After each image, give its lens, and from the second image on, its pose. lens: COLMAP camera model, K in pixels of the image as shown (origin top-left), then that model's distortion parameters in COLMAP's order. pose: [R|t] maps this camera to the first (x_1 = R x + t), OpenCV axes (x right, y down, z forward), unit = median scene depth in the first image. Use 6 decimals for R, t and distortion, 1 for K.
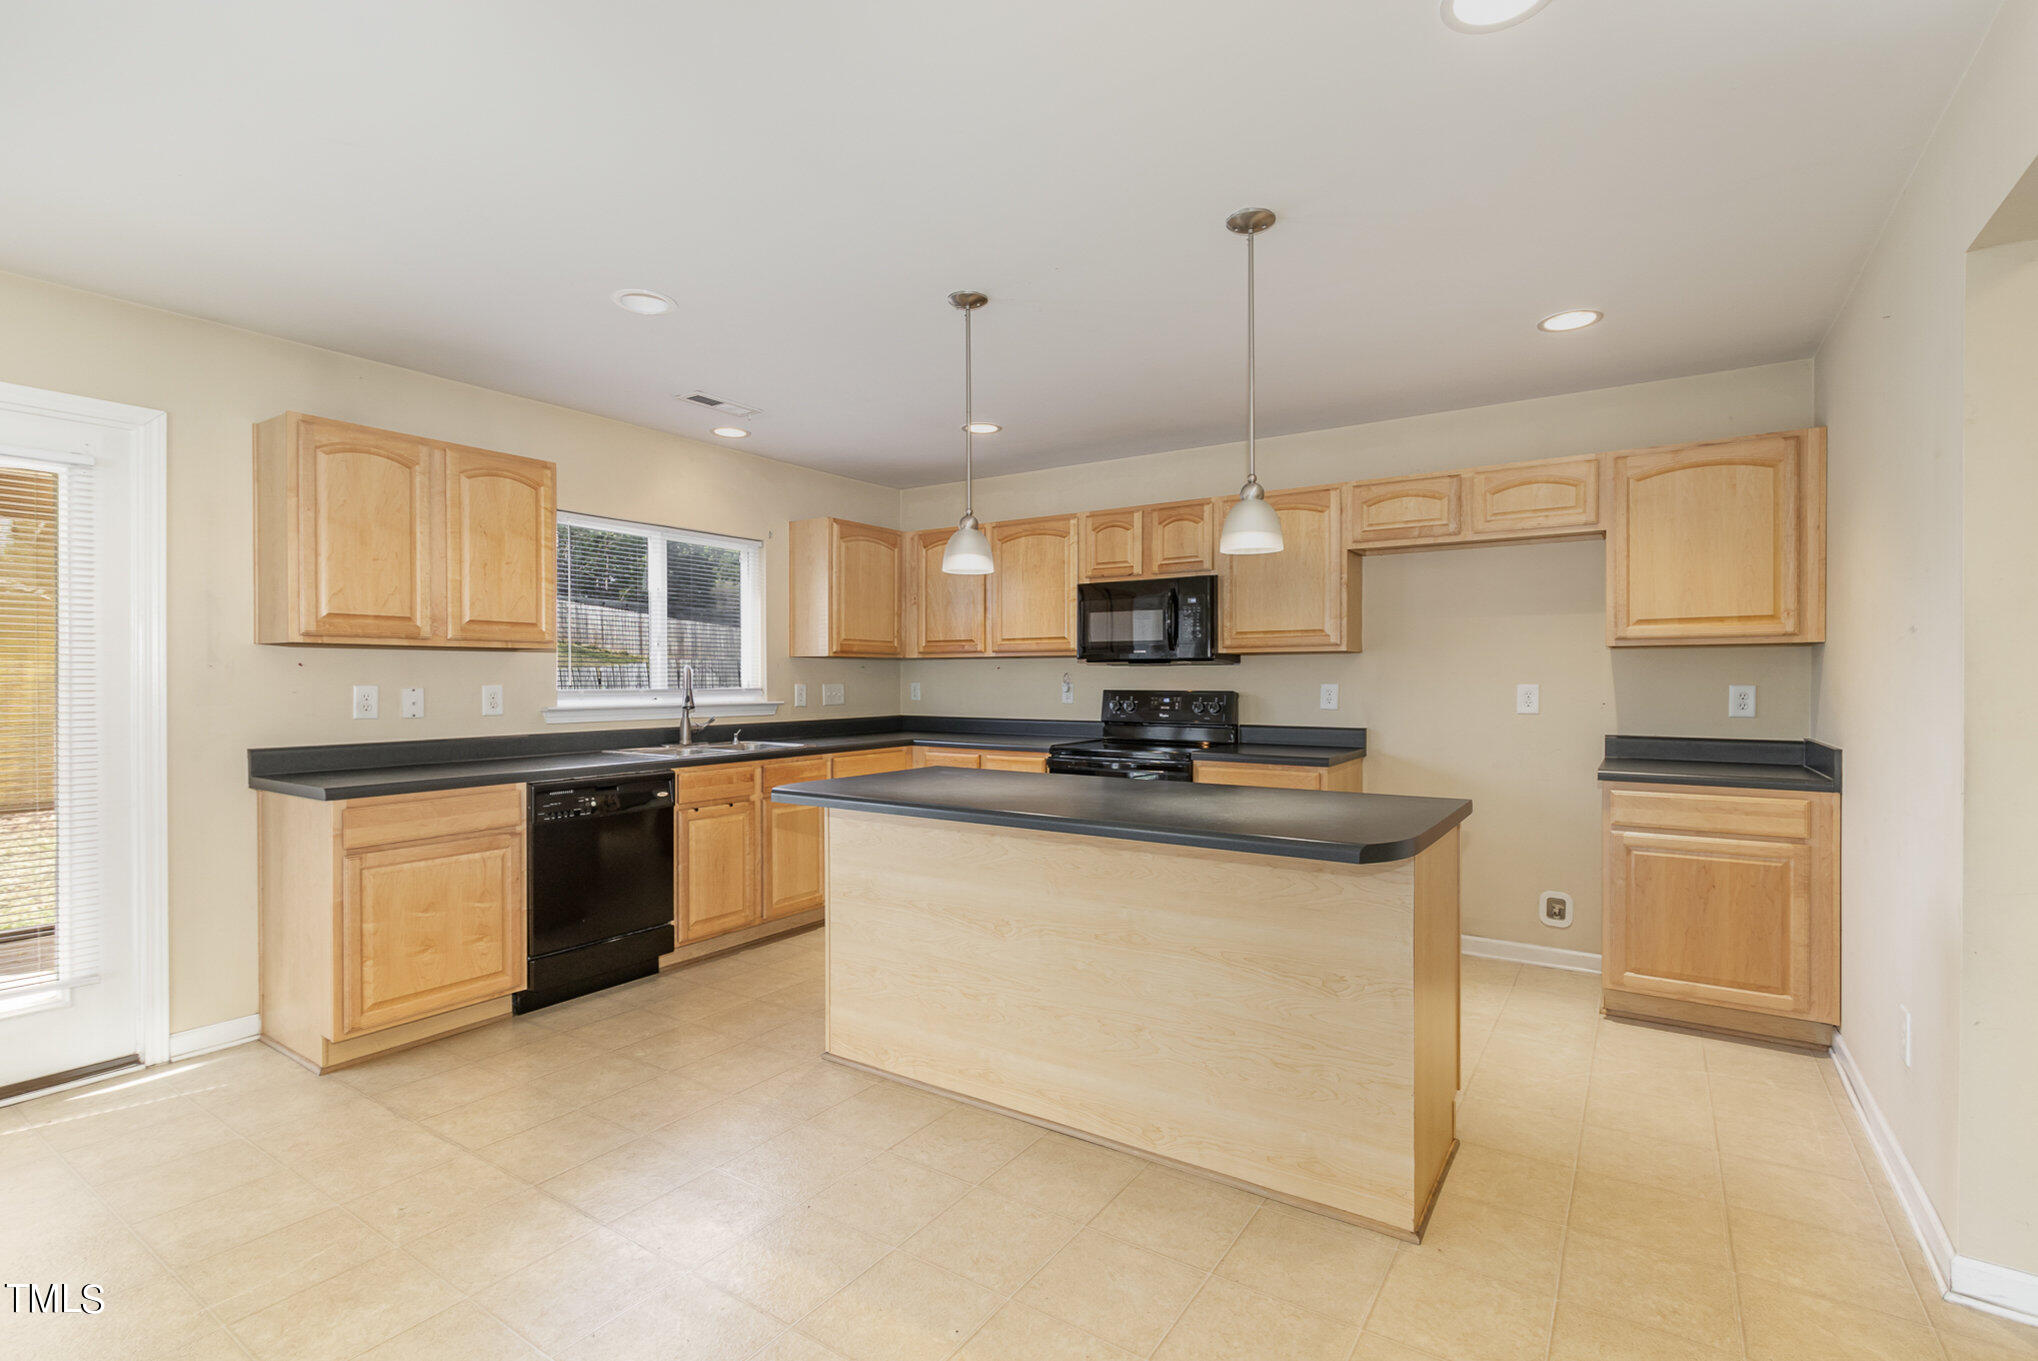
lens RADIAL K [[939.8, 0, 1008.3], [0, 939.8, 687.0], [0, 0, 1]] dist [0.001484, -0.002797]
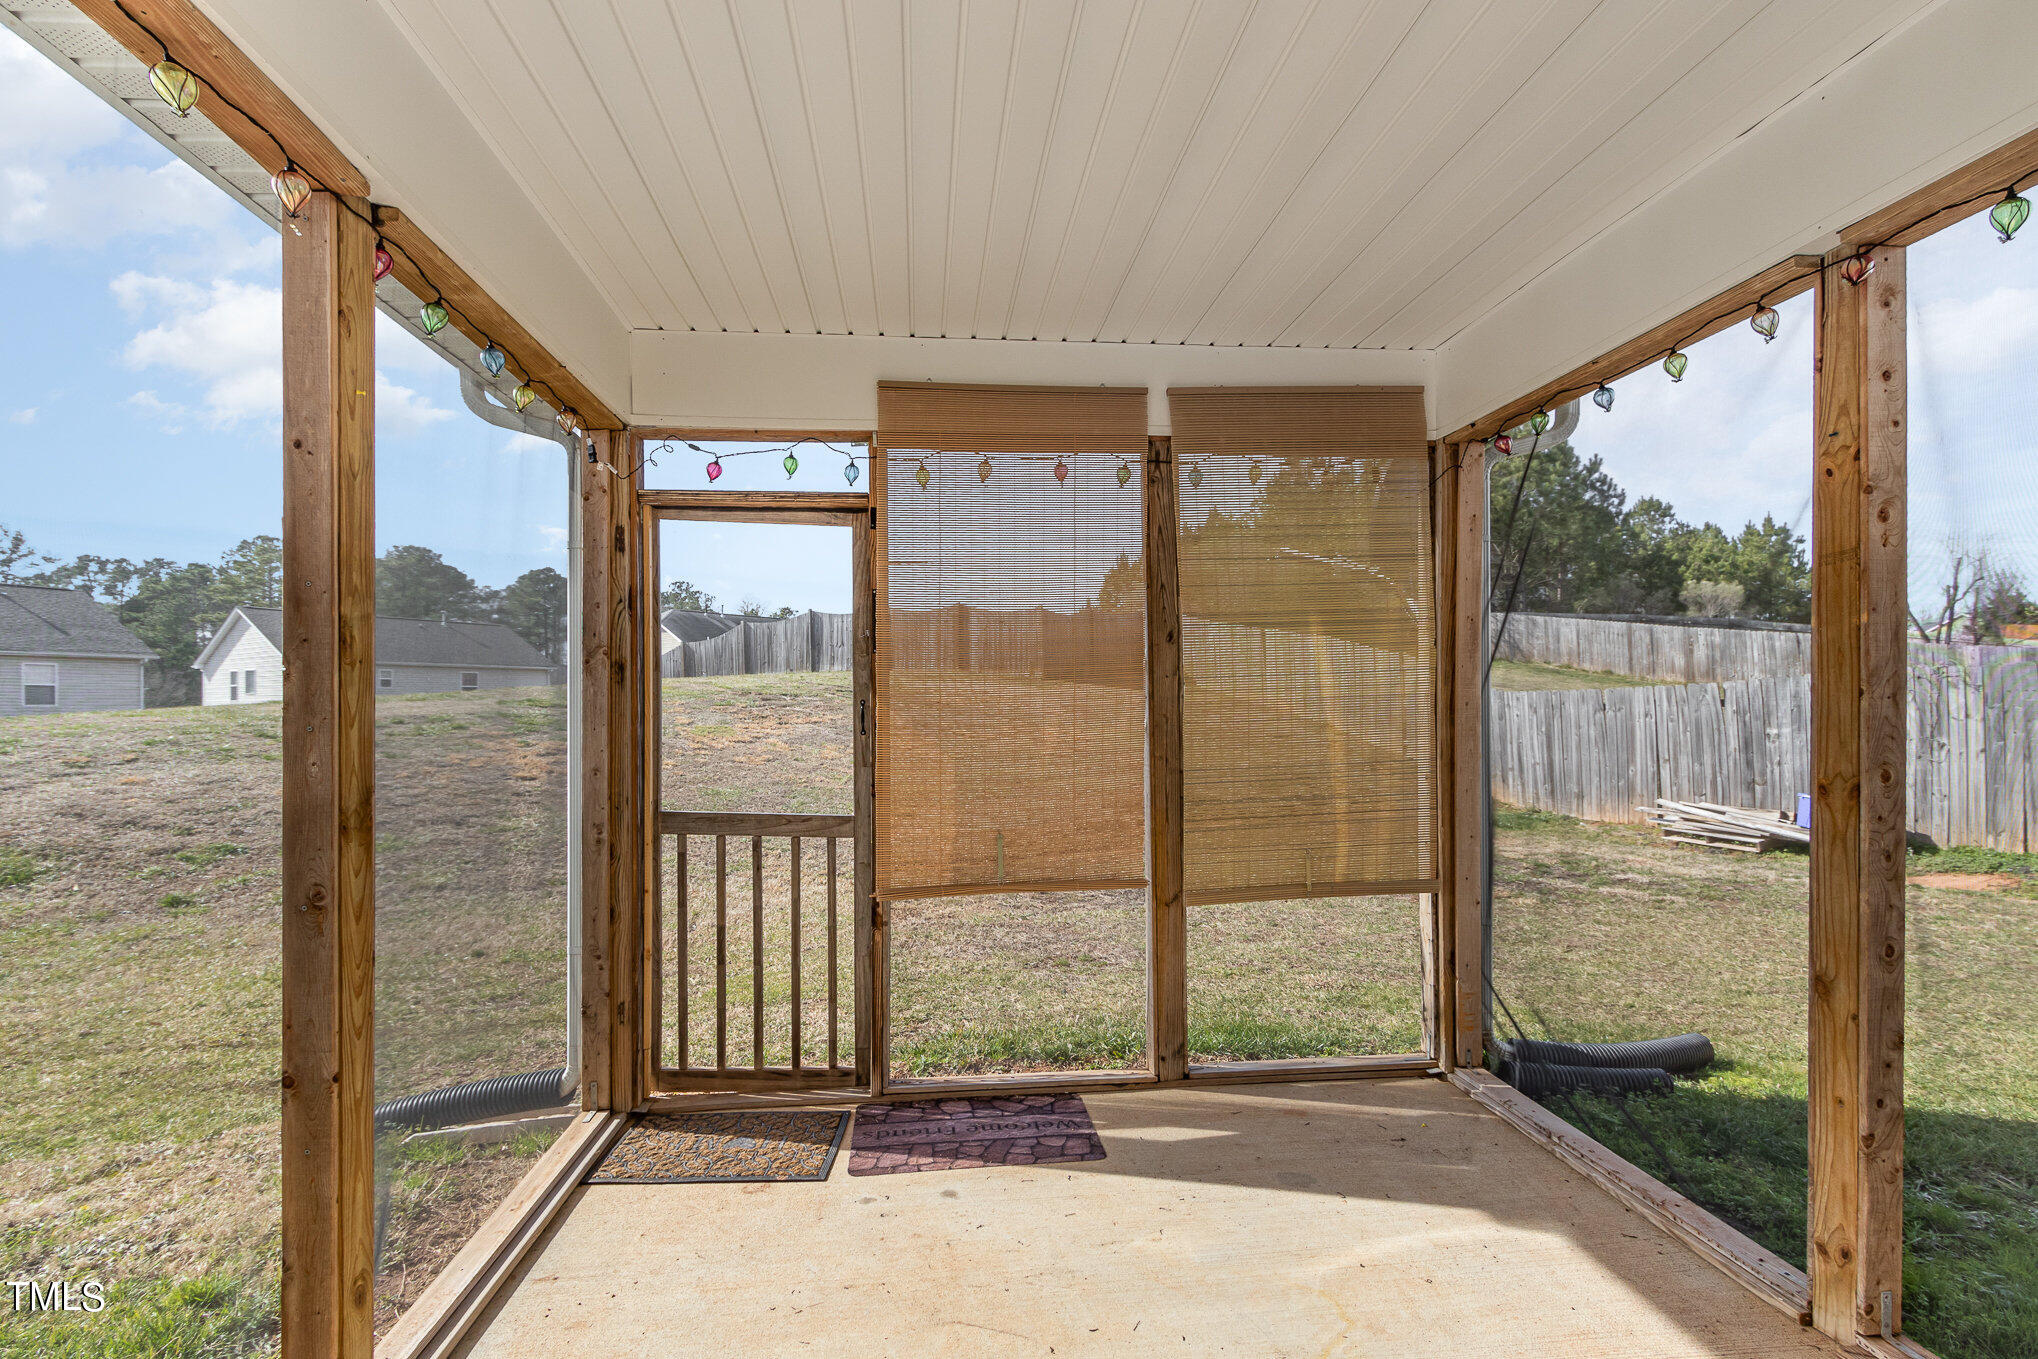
lens RADIAL K [[939.8, 0, 1010.7], [0, 939.8, 685.5], [0, 0, 1]] dist [0.001484, -0.002797]
pose [[0.627837, -0.016085, -0.778179, -0.889016], [-0.005129, 0.999679, -0.024801, 0.000944], [0.778328, 0.019563, 0.627553, 0.477483]]
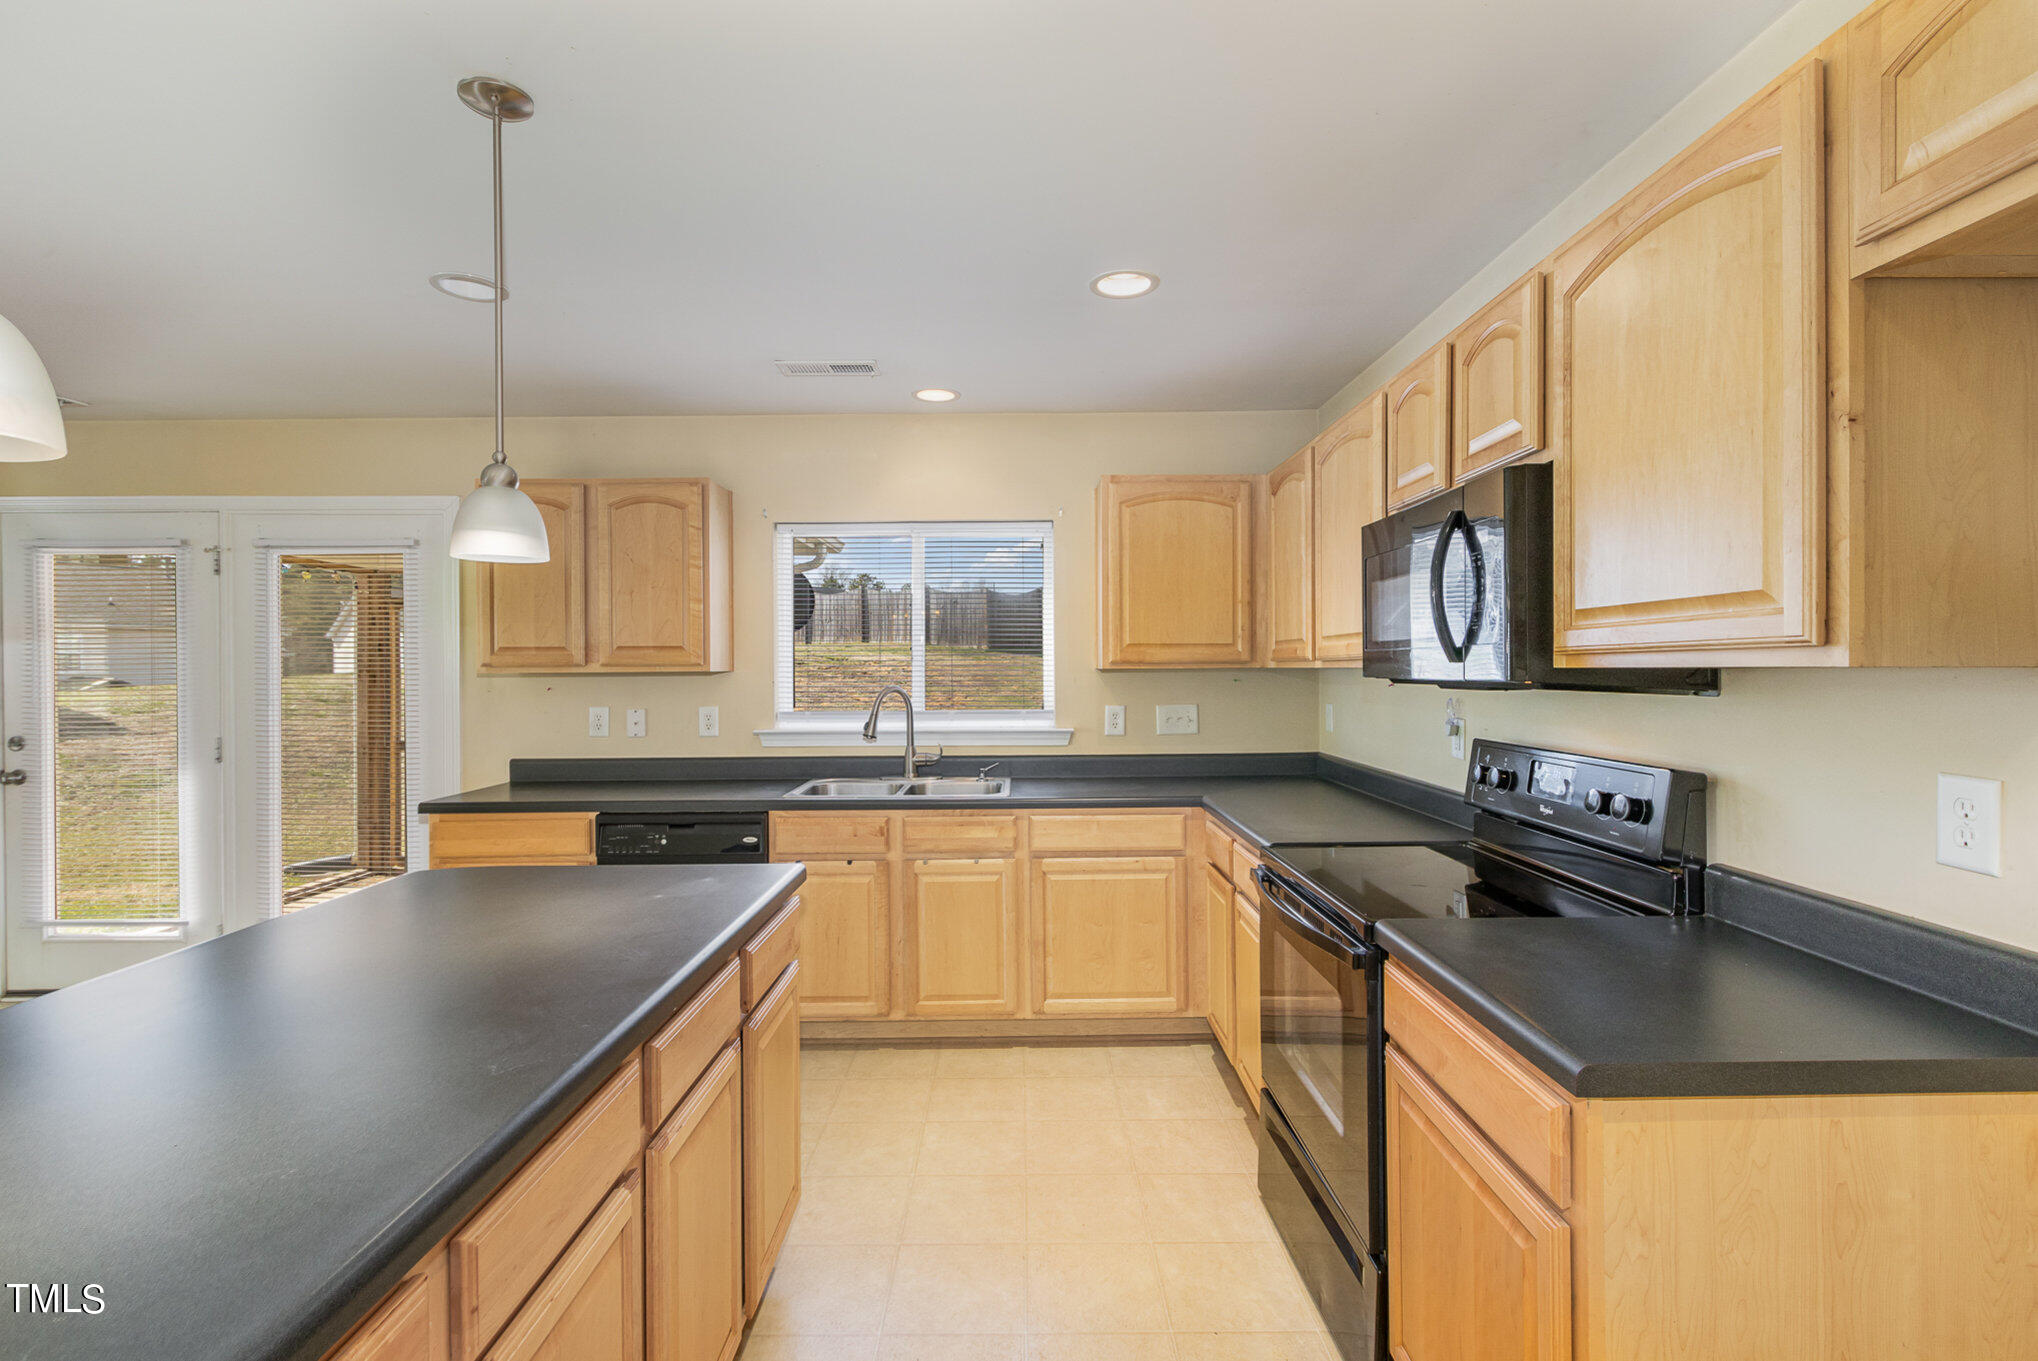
lens RADIAL K [[939.8, 0, 1016.0], [0, 939.8, 672.9], [0, 0, 1]] dist [0.001484, -0.002797]
pose [[0.561737, 0.000770, -0.827316, 0.491198], [-0.000190, 1.000000, 0.000802, -0.040374], [0.827316, -0.000293, 0.561737, 0.734746]]
